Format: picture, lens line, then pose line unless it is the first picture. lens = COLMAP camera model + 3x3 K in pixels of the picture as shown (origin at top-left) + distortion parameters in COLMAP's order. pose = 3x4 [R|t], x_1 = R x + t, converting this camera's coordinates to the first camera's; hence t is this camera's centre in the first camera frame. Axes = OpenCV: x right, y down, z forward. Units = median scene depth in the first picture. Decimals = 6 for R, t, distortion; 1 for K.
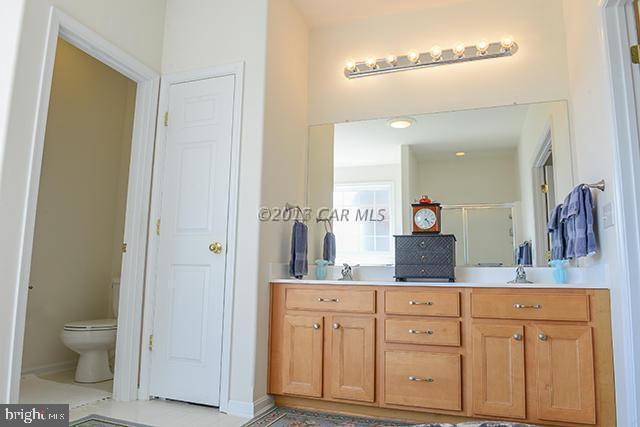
lens RADIAL K [[438.9, 0, 316.8], [0, 438.9, 217.8], [0, 0, 1]] dist [-0.050093, -0.000802]
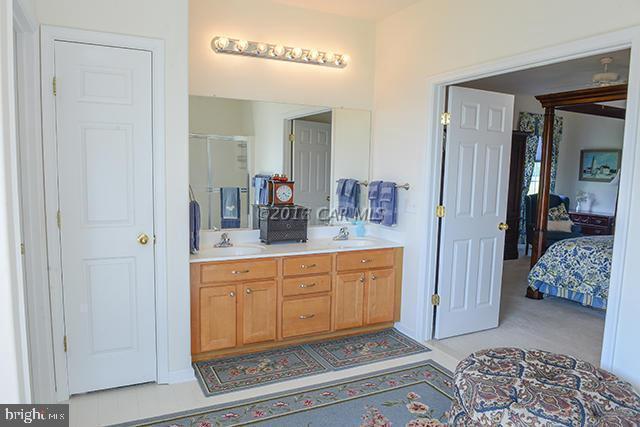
lens RADIAL K [[438.9, 0, 315.3], [0, 438.9, 211.0], [0, 0, 1]] dist [-0.050093, -0.000802]
pose [[0.690770, -0.077954, 0.718860, -0.712391], [-0.110387, 0.971149, 0.211387, -0.263820], [-0.714599, -0.225373, 0.662235, 0.083140]]
